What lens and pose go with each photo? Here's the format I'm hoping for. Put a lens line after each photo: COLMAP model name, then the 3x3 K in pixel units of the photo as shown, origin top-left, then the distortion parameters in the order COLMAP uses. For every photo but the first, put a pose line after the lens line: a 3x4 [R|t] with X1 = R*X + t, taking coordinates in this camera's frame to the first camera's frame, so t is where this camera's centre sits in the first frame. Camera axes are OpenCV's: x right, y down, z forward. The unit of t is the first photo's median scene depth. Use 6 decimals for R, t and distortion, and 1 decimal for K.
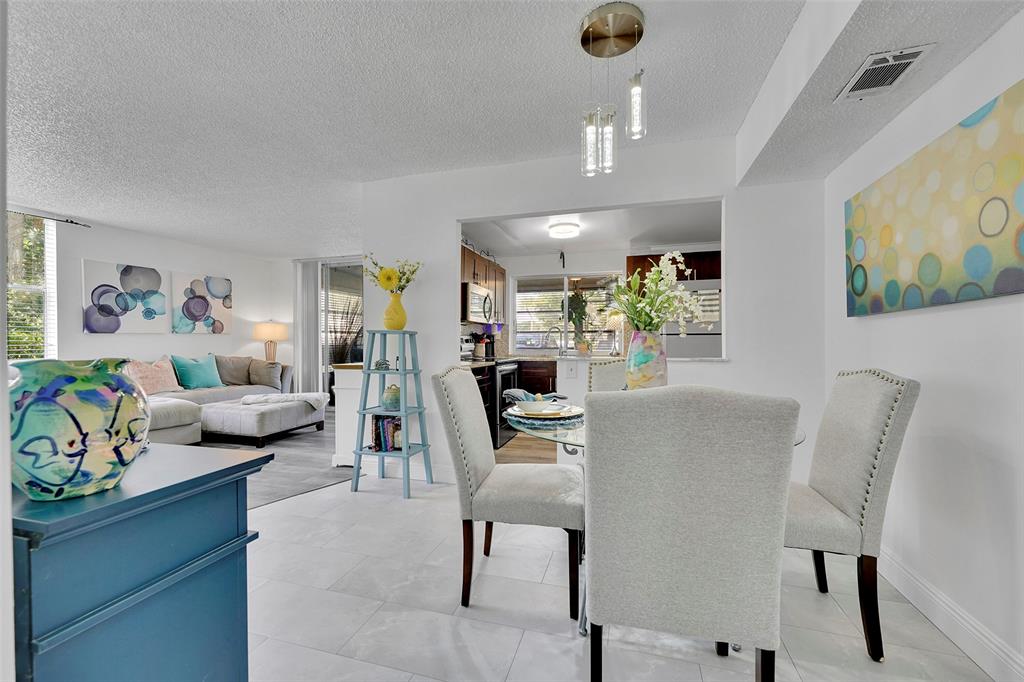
lens RADIAL K [[409.4, 0, 512.4], [0, 409.4, 343.6], [0, 0, 1]] dist [-0.002296, 0.001930]
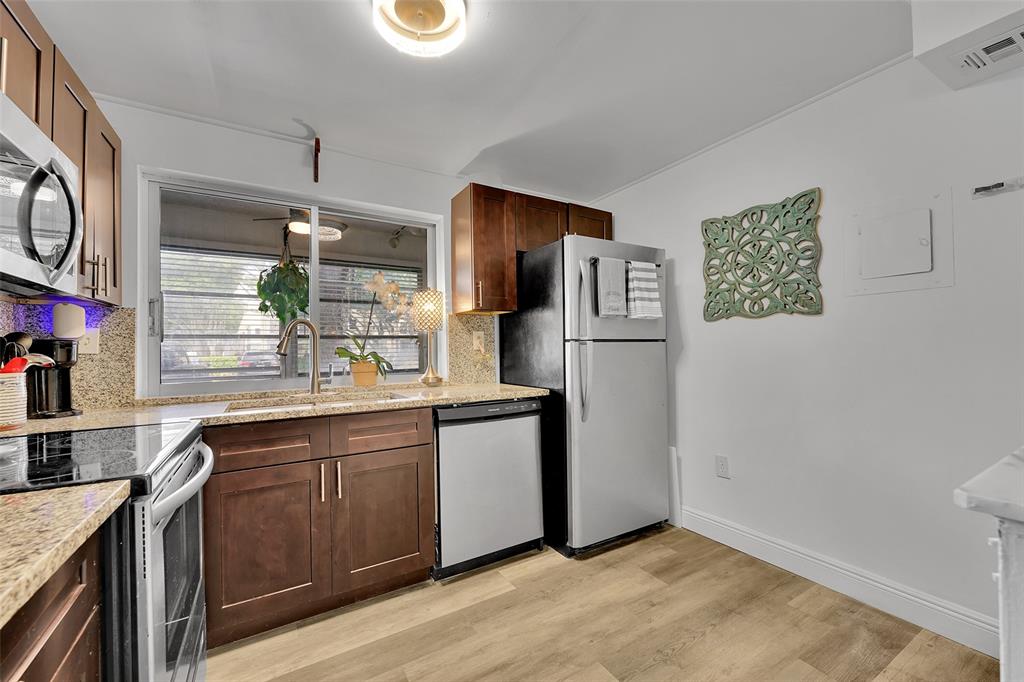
lens RADIAL K [[409.4, 0, 510.7], [0, 409.4, 345.1], [0, 0, 1]] dist [-0.002296, 0.001930]
pose [[0.679269, 0.002676, 0.733885, -0.051261], [0.016003, 0.999702, -0.018458, -0.007642], [-0.733715, 0.024282, 0.679023, 0.629379]]
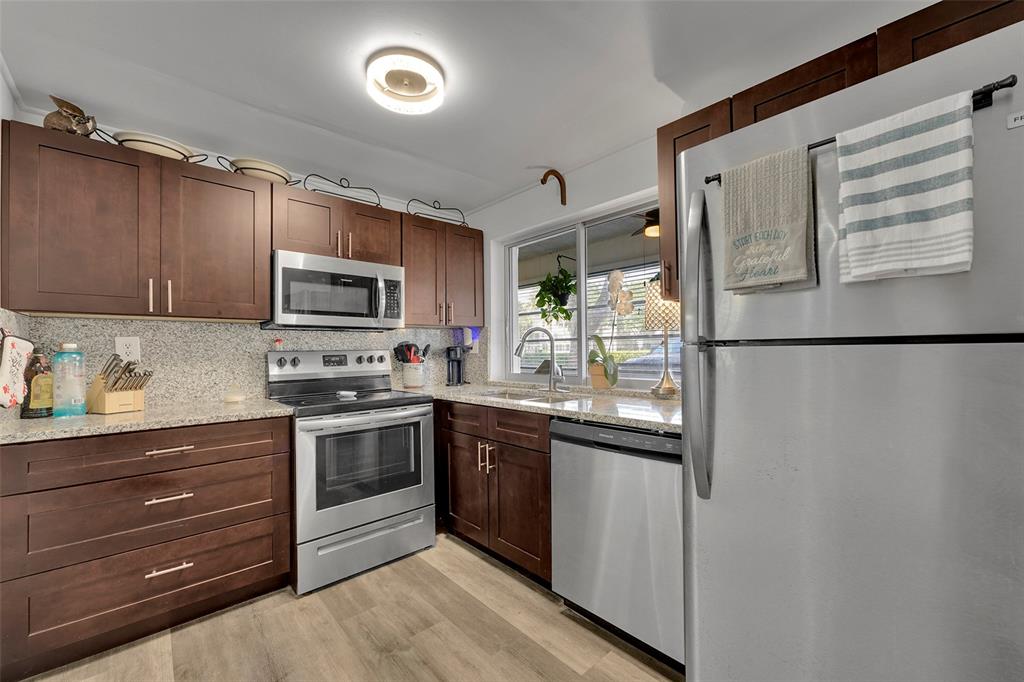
lens RADIAL K [[409.4, 0, 509.8], [0, 409.4, 345.0], [0, 0, 1]] dist [-0.002296, 0.001930]
pose [[0.848641, -0.013224, -0.528803, 0.353982], [0.005988, 0.999864, -0.015395, -0.015838], [0.528935, 0.009899, 0.848605, 0.616949]]
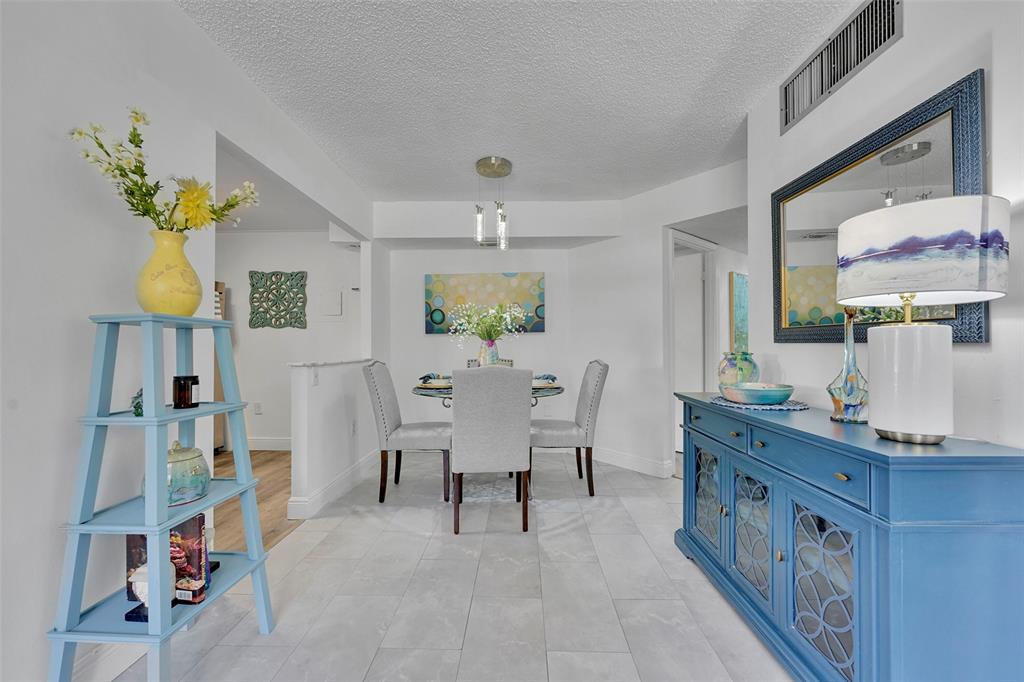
lens RADIAL K [[409.4, 0, 510.1], [0, 409.4, 345.8], [0, 0, 1]] dist [-0.002296, 0.001930]
pose [[-0.244088, 0.001442, 0.969752, -0.506662], [0.002027, 0.999997, -0.000976, -0.001571], [-0.969751, 0.001727, -0.244090, 0.468348]]
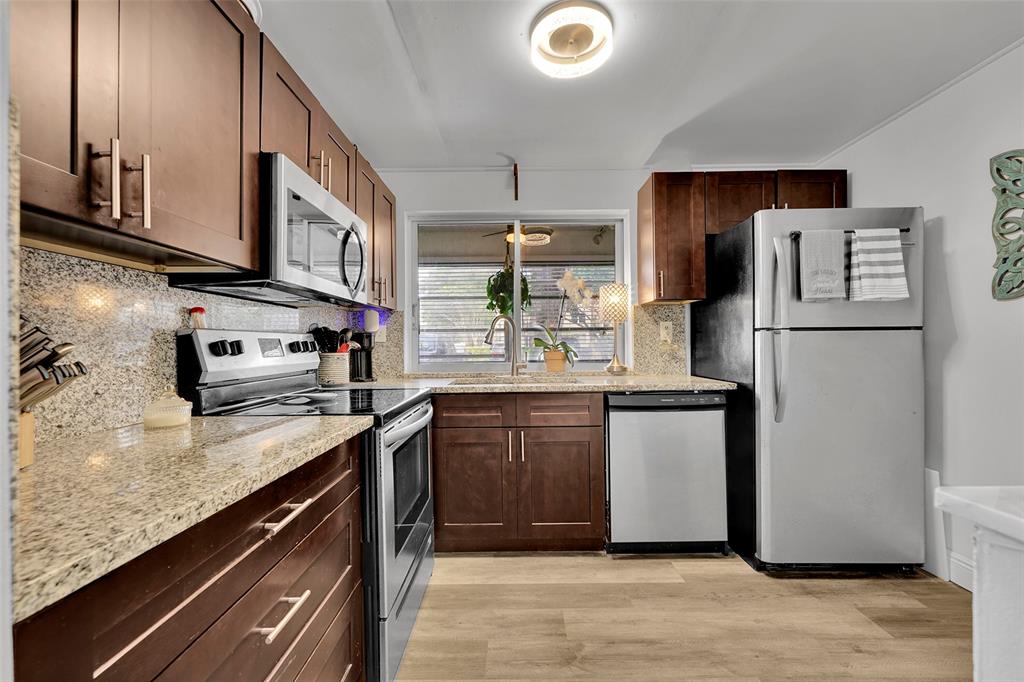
lens RADIAL K [[409.4, 0, 511.3], [0, 409.4, 345.0], [0, 0, 1]] dist [-0.002296, 0.001930]
pose [[0.961391, -0.004627, 0.275148, -0.022357], [0.006528, 0.999961, -0.005994, -0.004090], [-0.275110, 0.007559, 0.961383, 0.570498]]
